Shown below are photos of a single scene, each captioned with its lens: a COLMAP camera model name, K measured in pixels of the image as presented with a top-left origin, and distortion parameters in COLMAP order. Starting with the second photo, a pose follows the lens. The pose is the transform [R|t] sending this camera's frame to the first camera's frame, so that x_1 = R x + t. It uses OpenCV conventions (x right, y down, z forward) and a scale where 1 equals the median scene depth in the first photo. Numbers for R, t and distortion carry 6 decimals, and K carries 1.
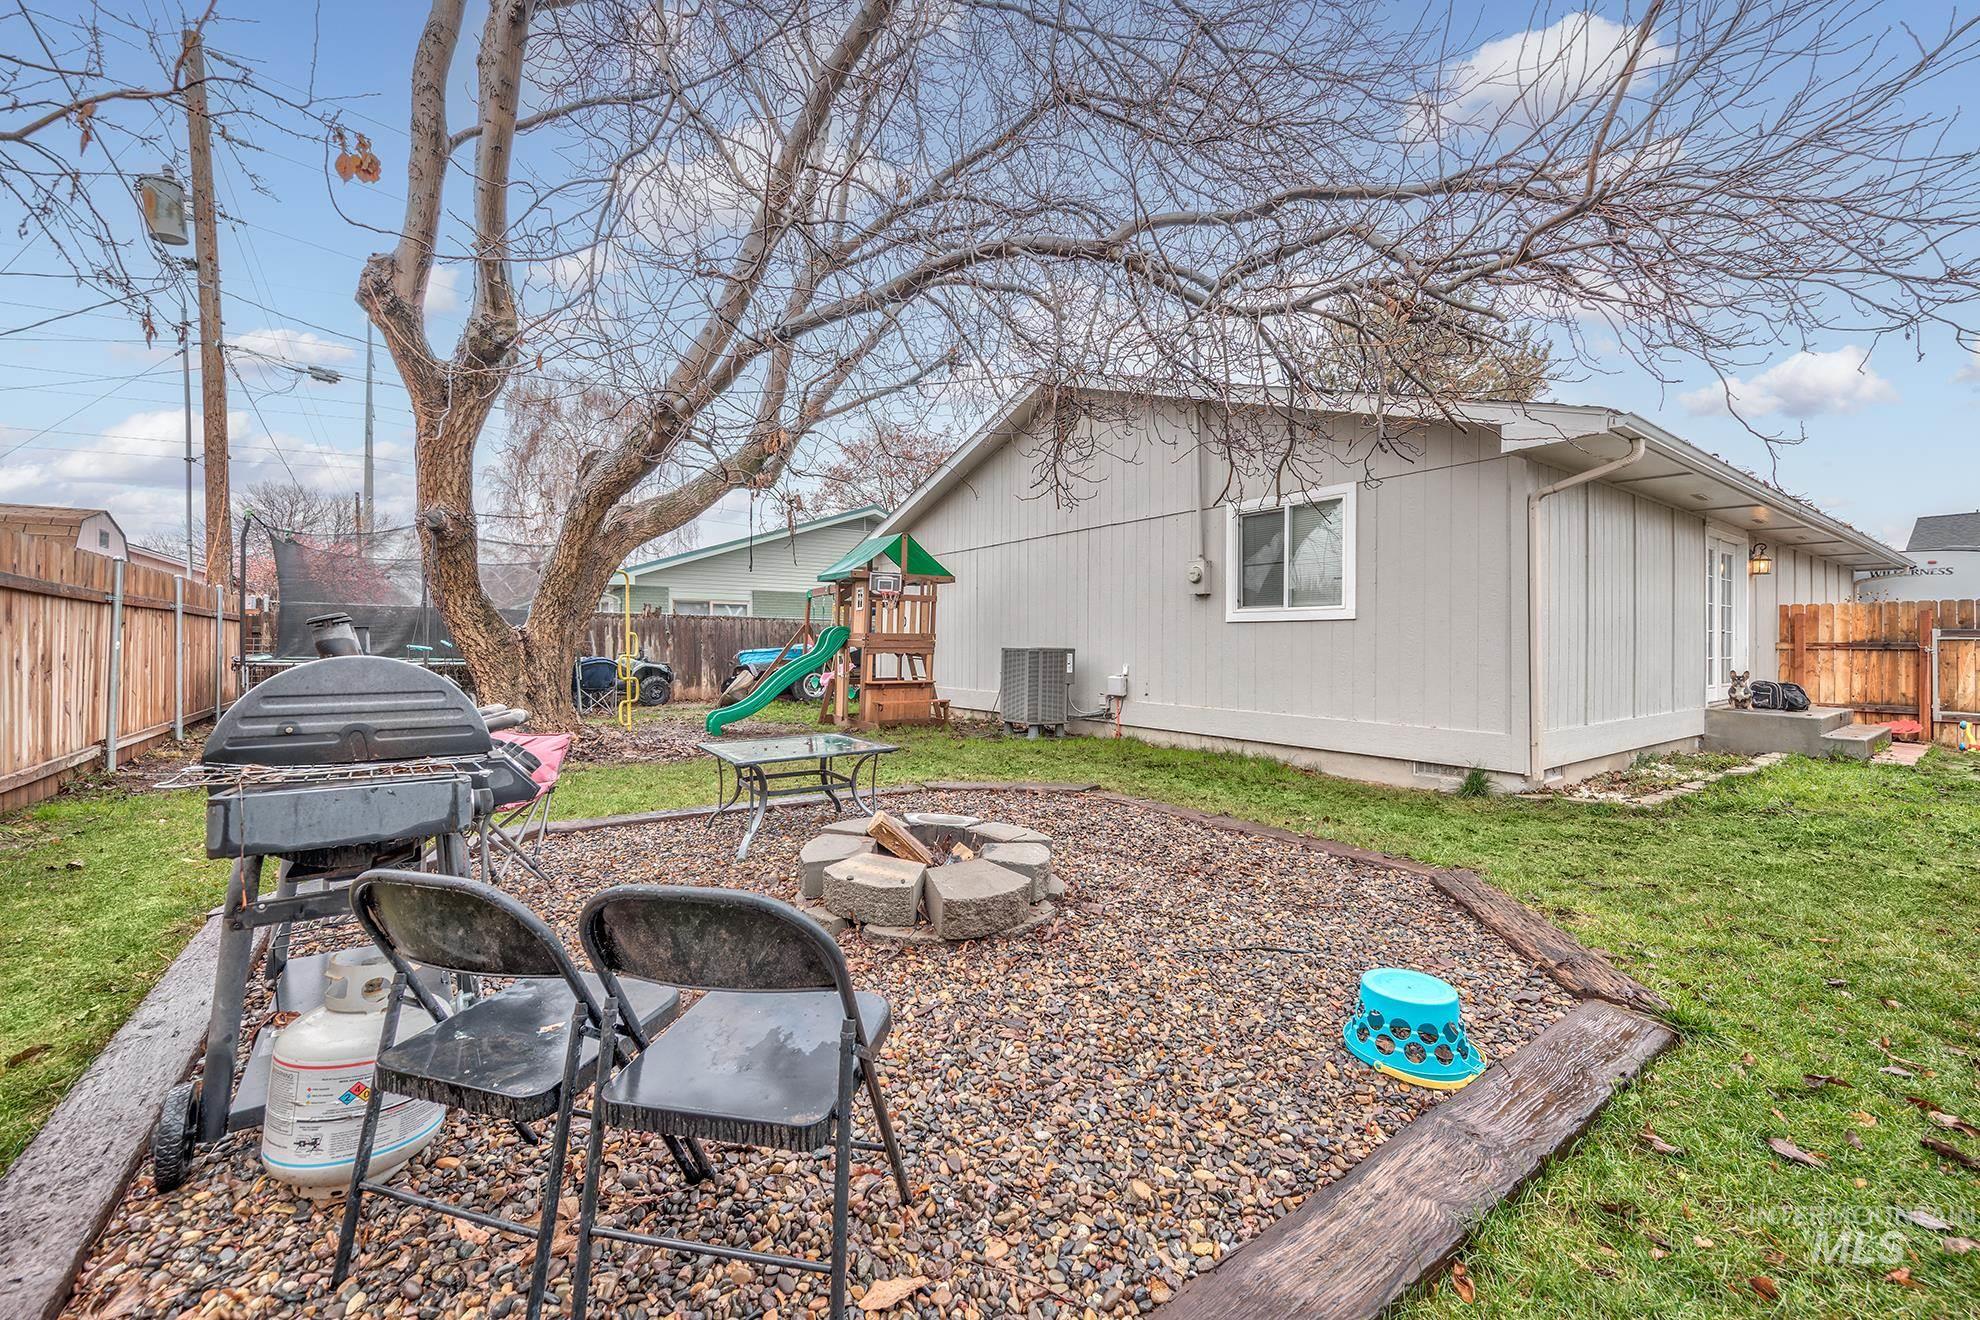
lens RADIAL K [[814.9, 0, 985.7], [0, 814.9, 649.1], [0, 0, 1]] dist [0.001949, -0.000438]
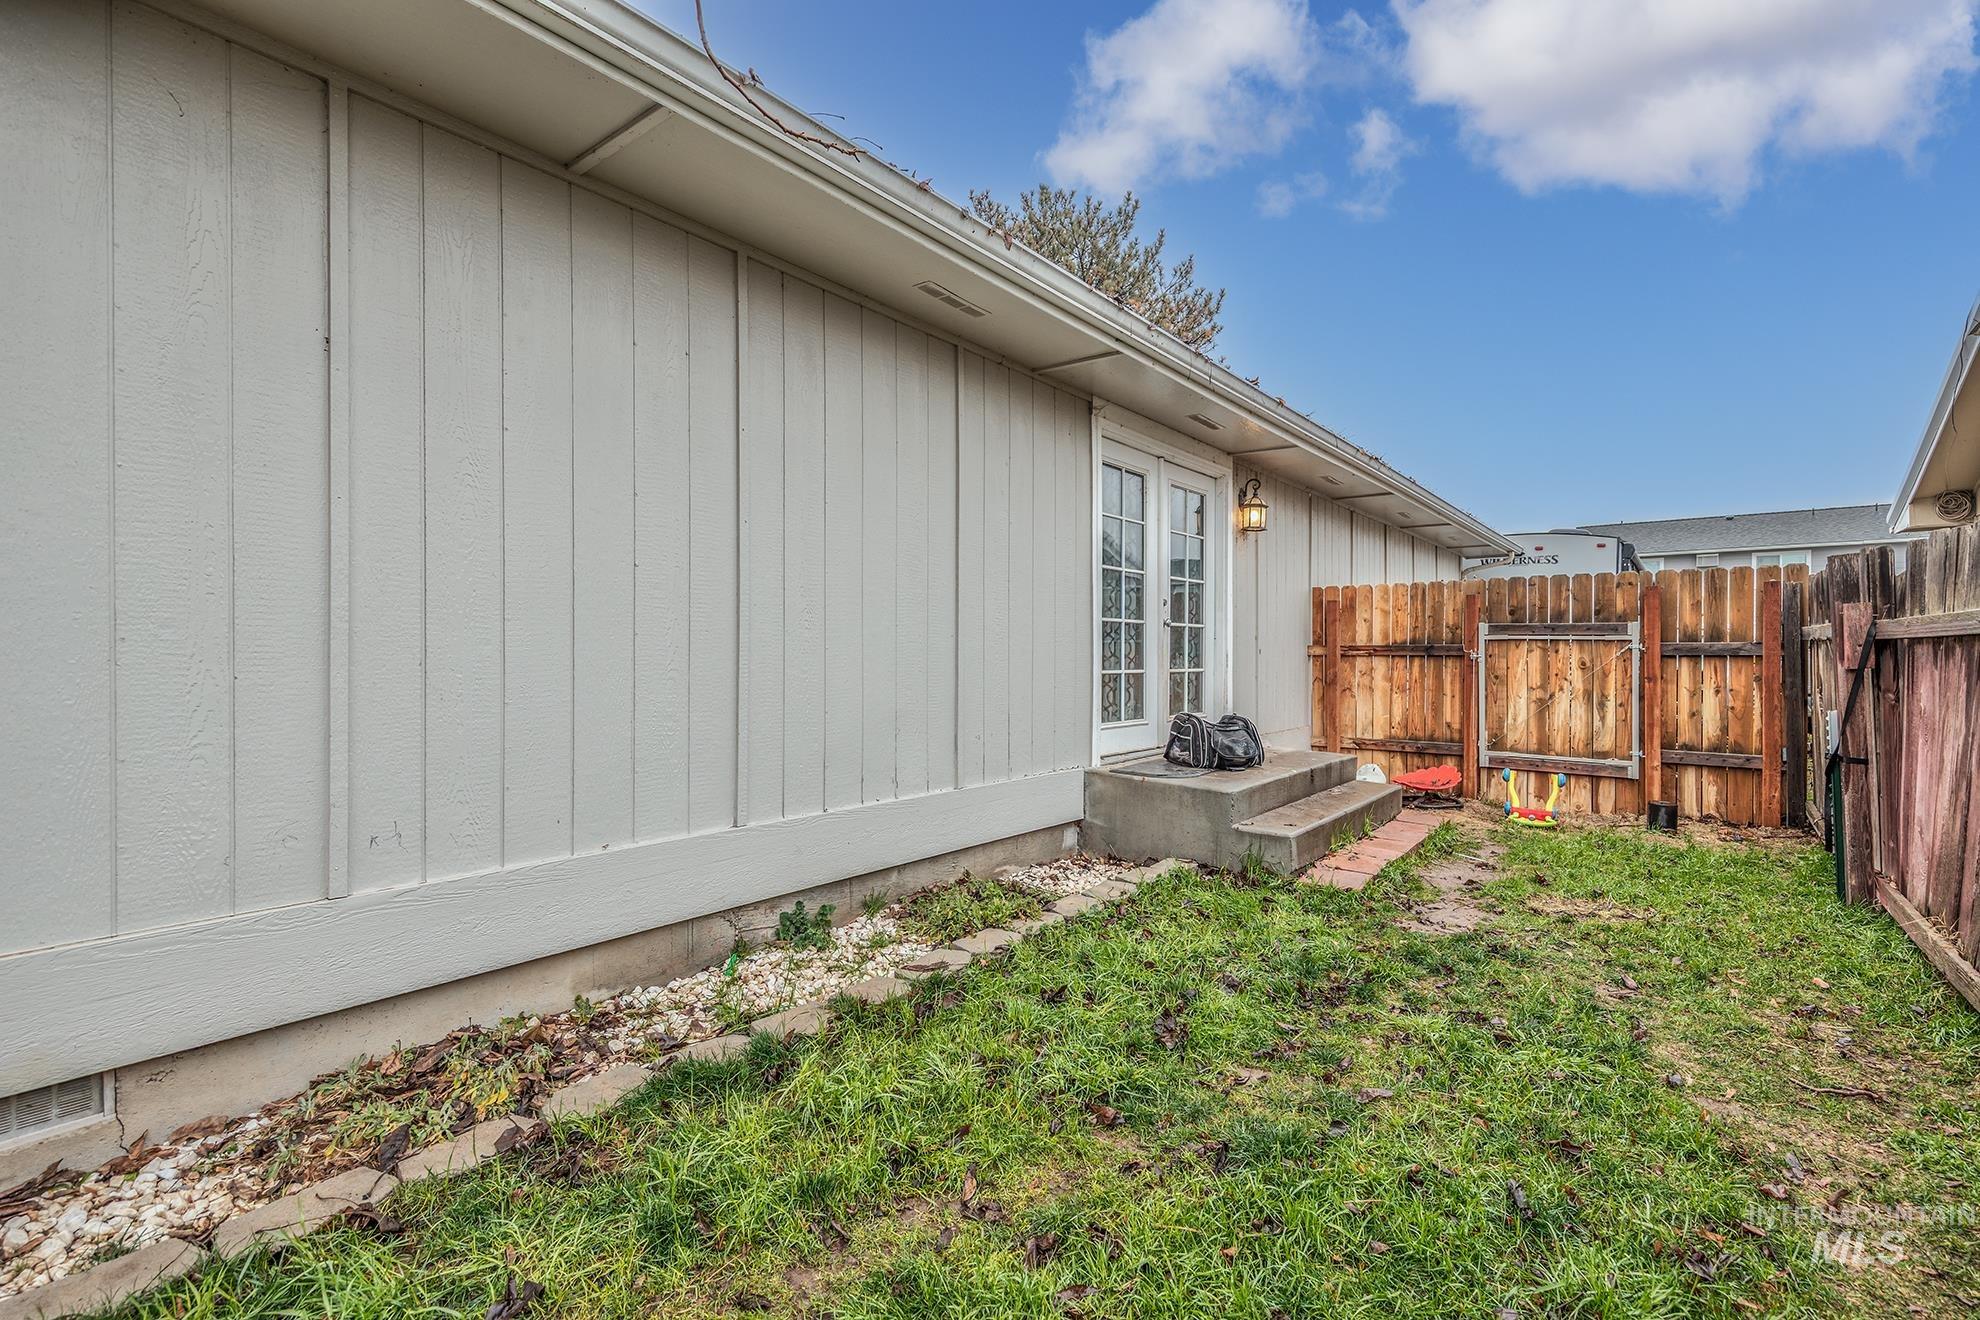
lens RADIAL K [[880.2, 0, 992.1], [0, 880.2, 660.6], [0, 0, 1]] dist [0.002072, -0.002430]
pose [[0.964676, 0.000944, 0.263438, 0.557131], [-0.001068, 0.999999, 0.000329, 0.004608], [-0.263438, -0.000599, 0.964676, 0.396600]]
